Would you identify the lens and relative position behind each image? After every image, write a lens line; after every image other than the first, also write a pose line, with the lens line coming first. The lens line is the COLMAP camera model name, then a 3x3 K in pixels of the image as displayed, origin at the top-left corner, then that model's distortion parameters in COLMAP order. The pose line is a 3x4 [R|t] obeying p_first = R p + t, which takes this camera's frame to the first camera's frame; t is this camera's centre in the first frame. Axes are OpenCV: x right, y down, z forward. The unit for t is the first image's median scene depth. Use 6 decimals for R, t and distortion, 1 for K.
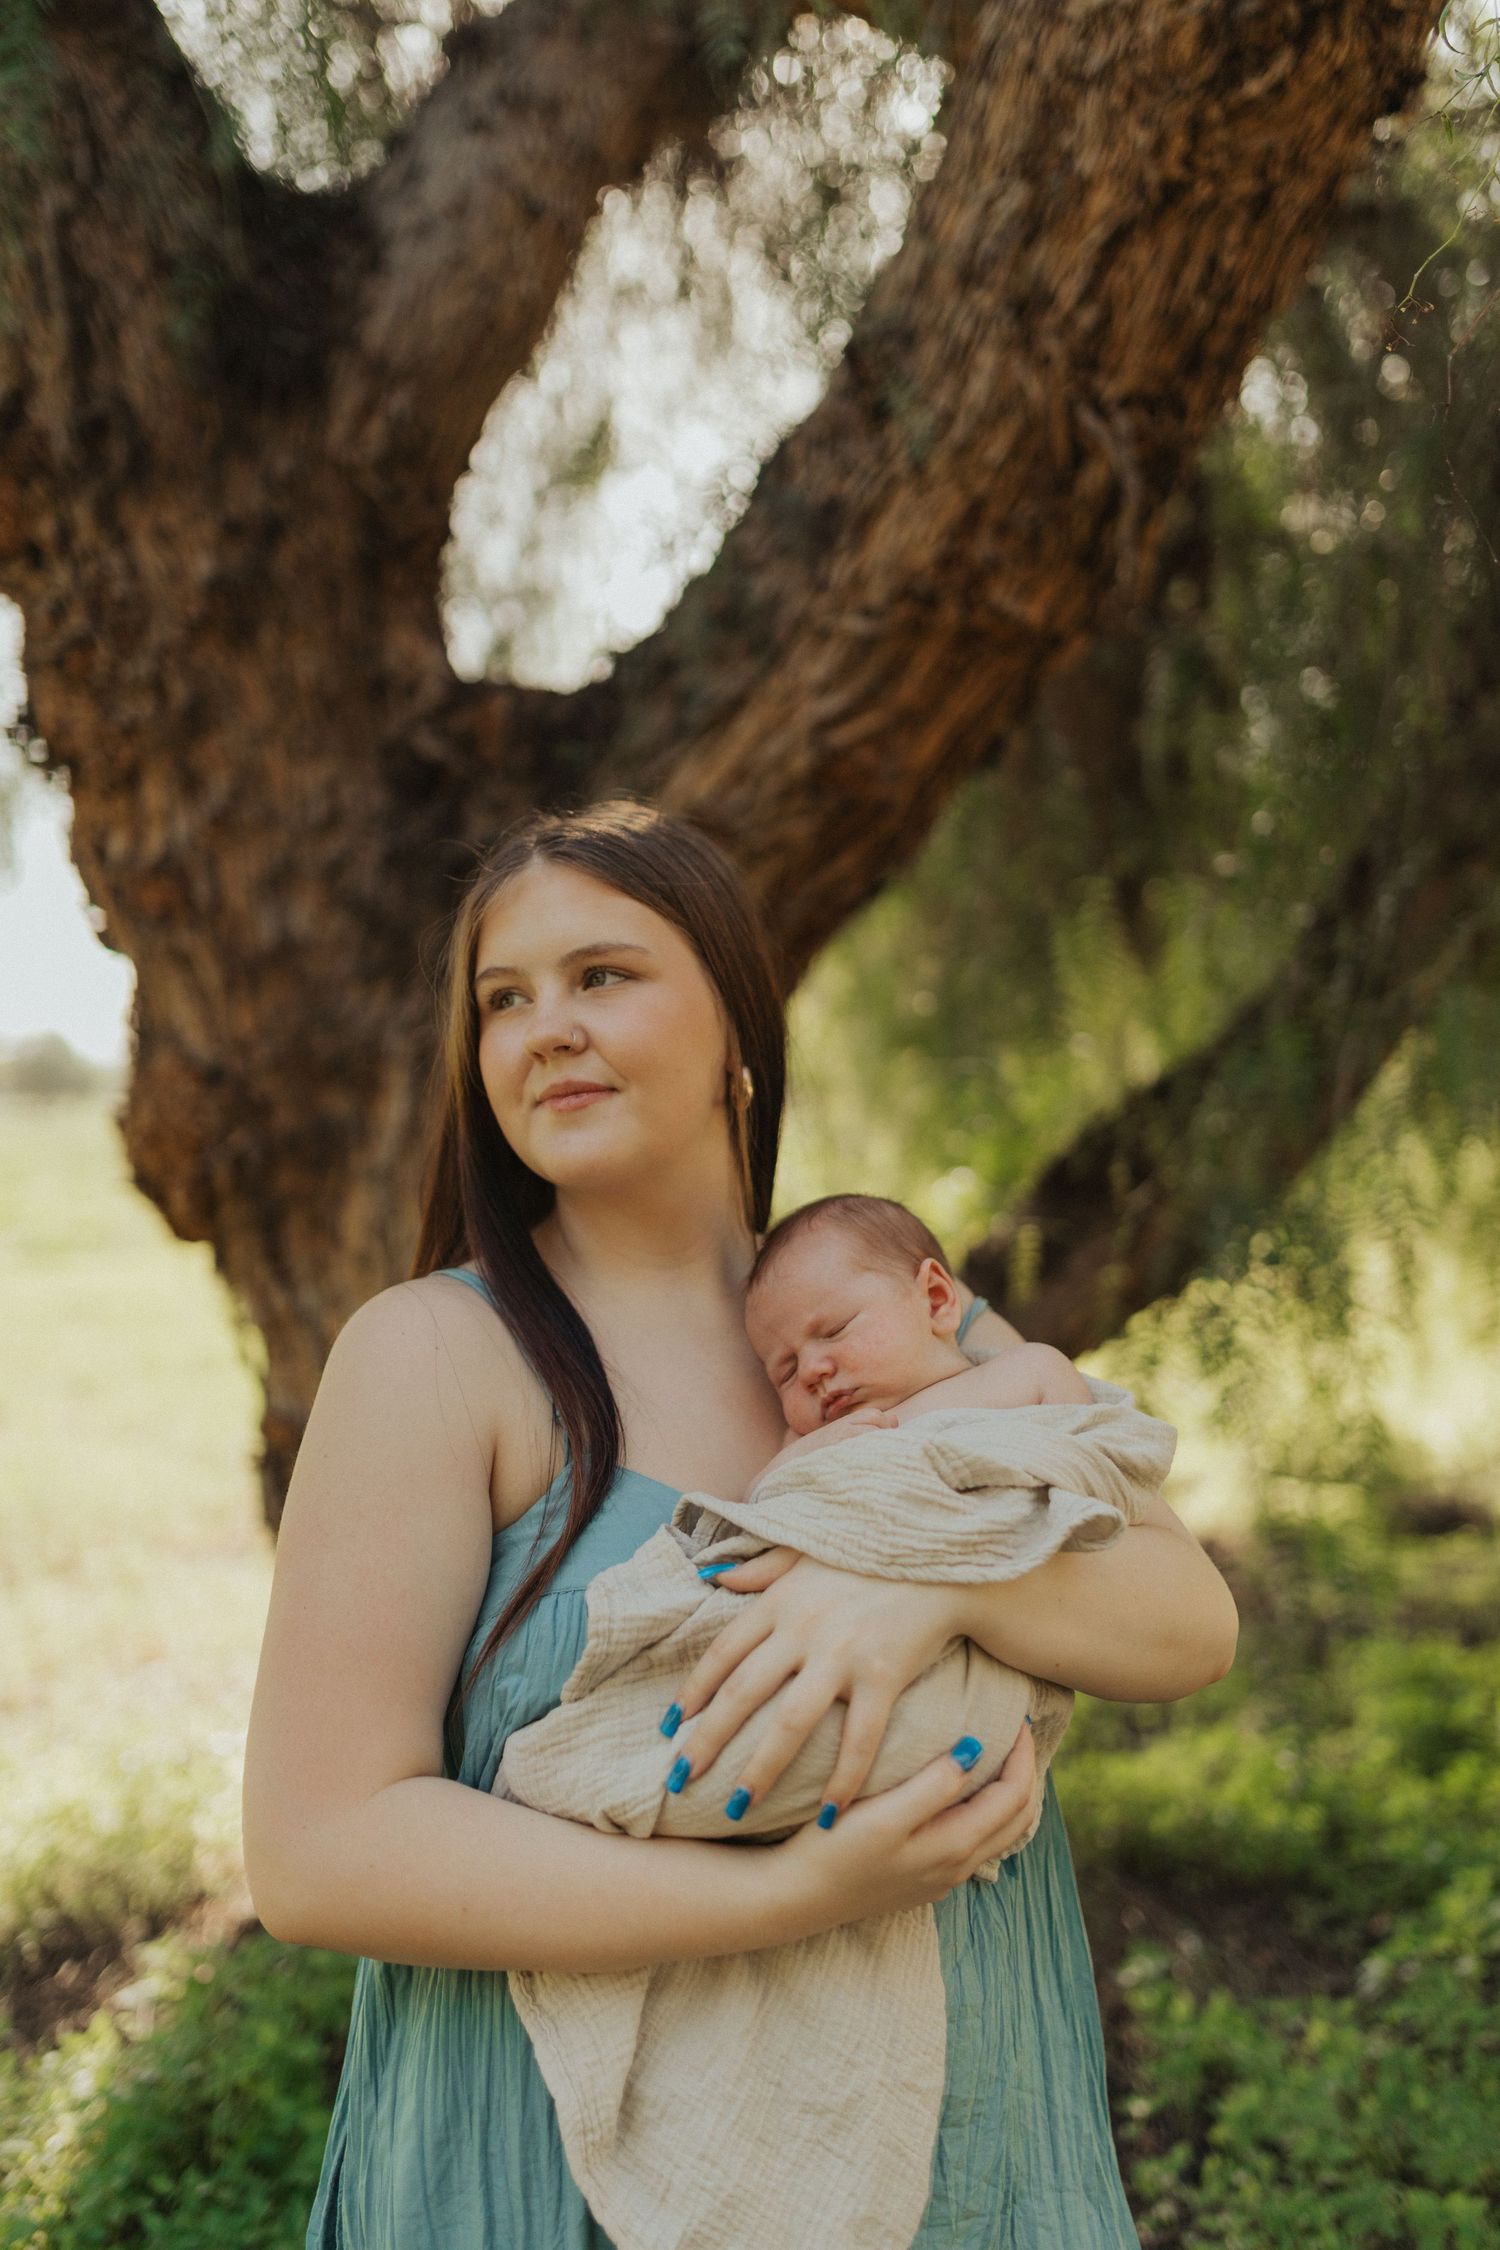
lens RADIAL K [[2137.3, 0, 750.0], [0, 2137.3, 1125.0], [0, 0, 1]] dist [0.010994, 0.016022]
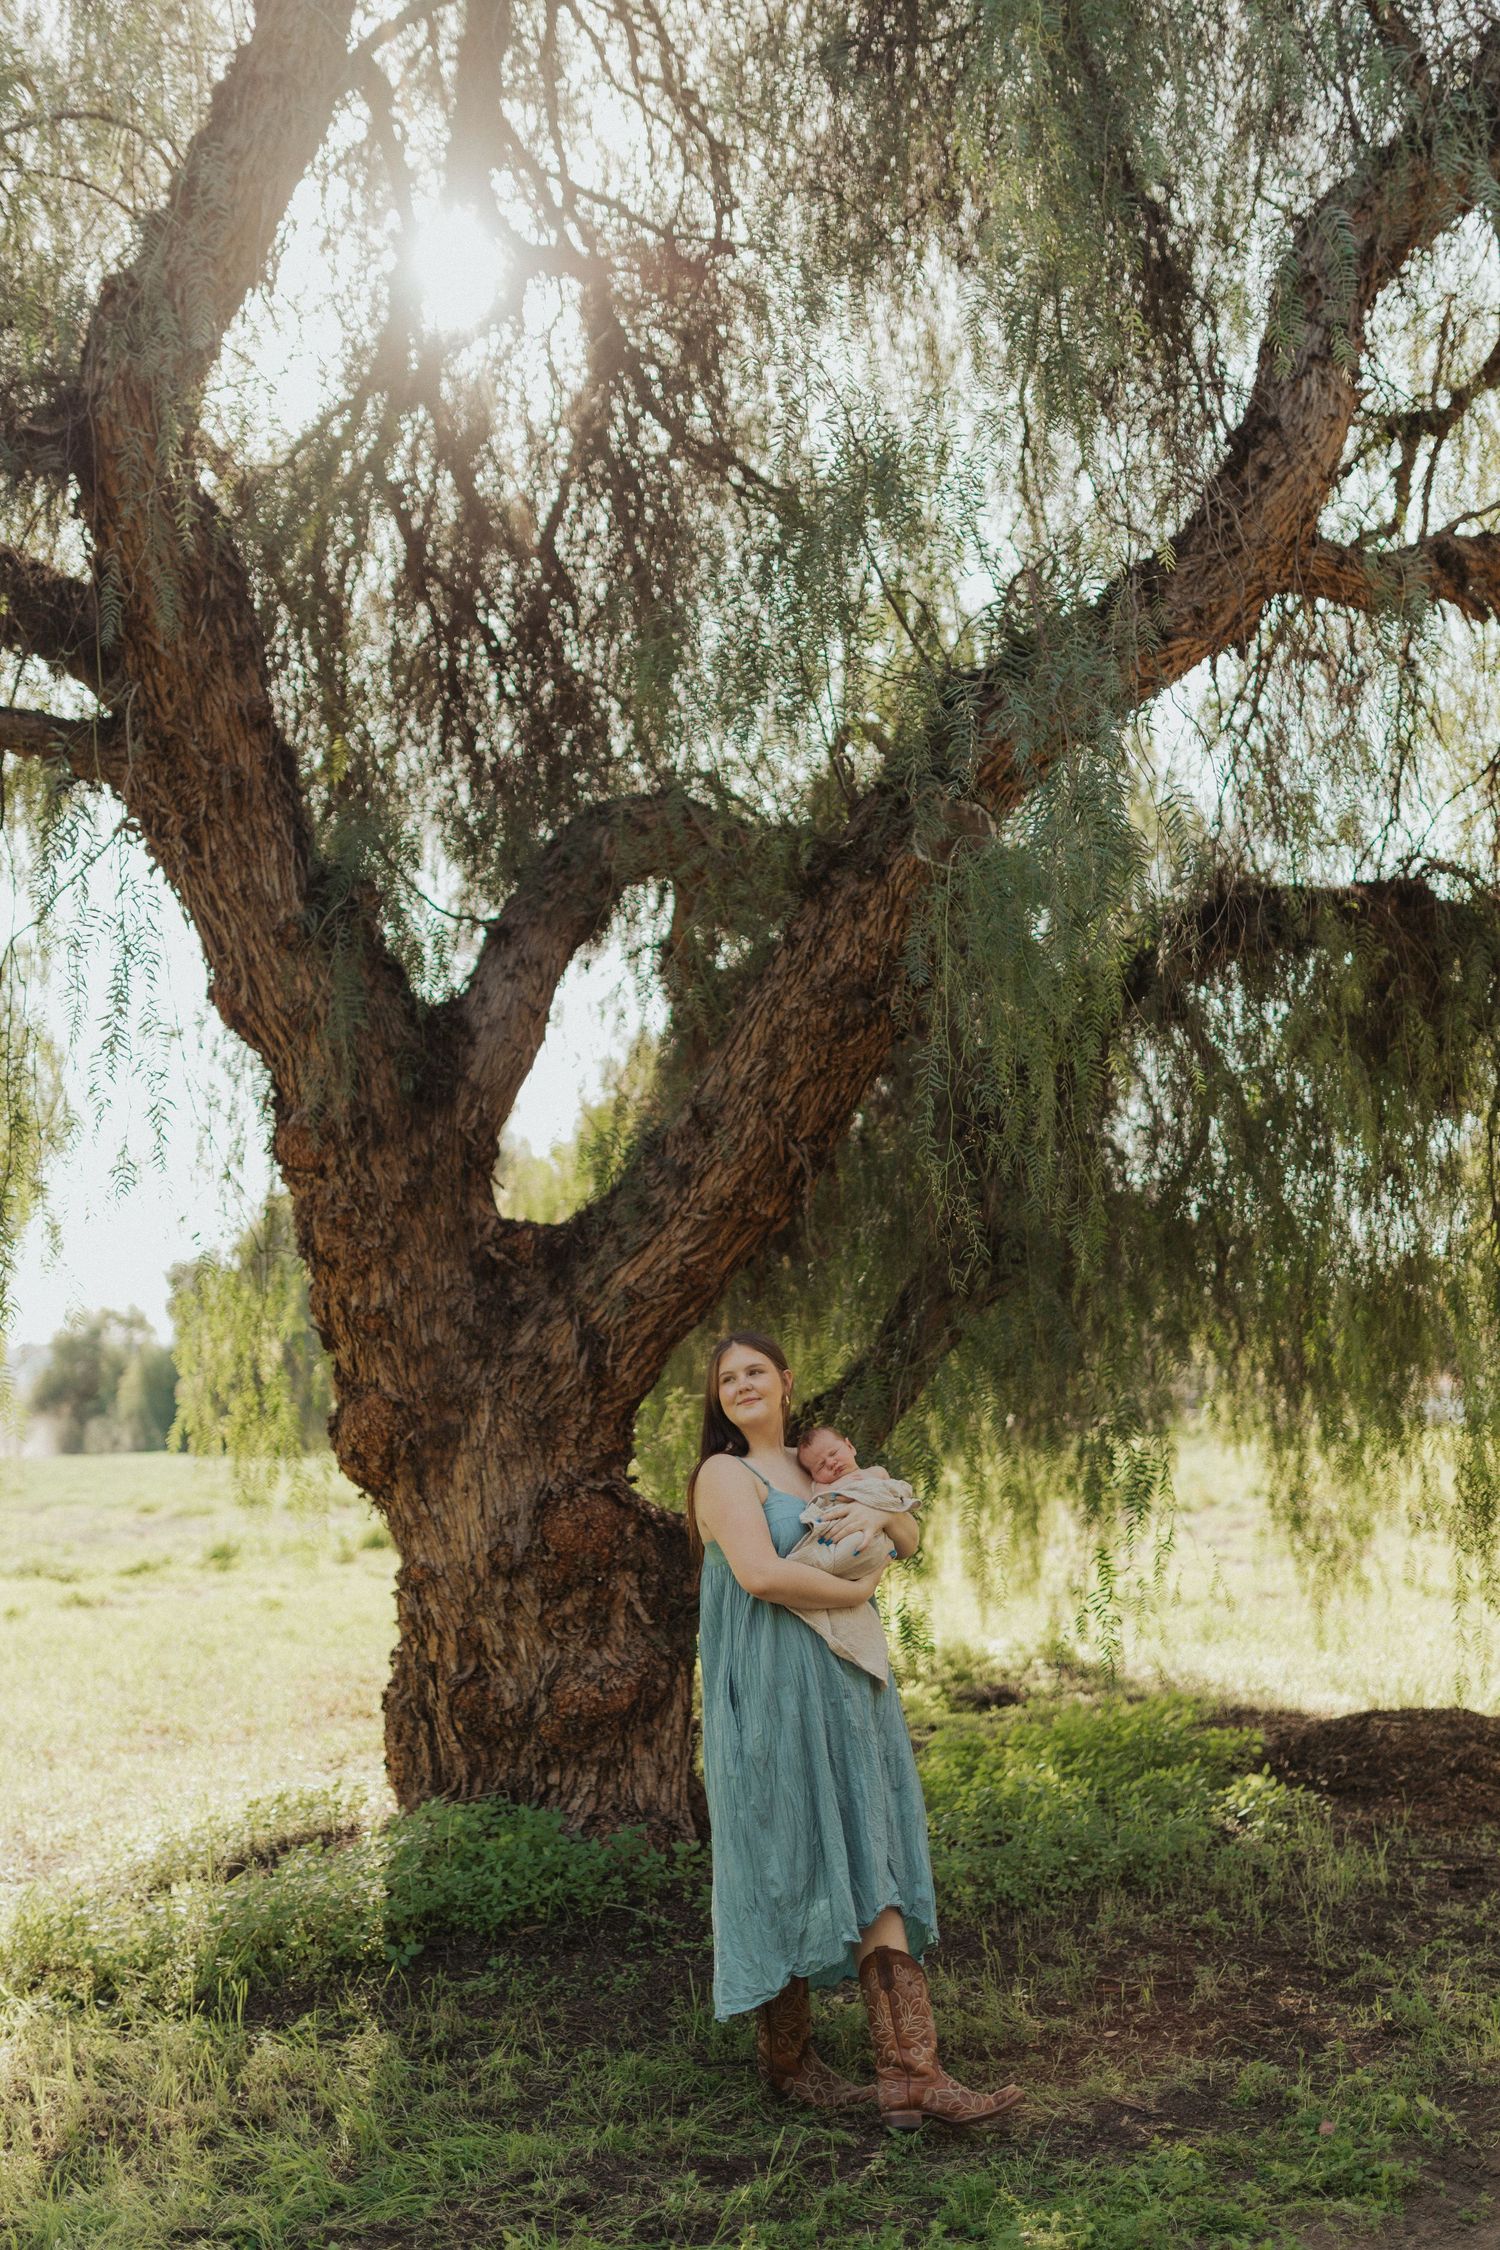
lens RADIAL K [[2137.3, 0, 750.0], [0, 2137.3, 1125.0], [0, 0, 1]] dist [0.010994, 0.016022]
pose [[0.982604, 0.009431, 0.185475, -0.333497], [0.020151, 0.987399, -0.156962, 0.048941], [-0.184619, 0.157969, 0.970032, -1.353748]]
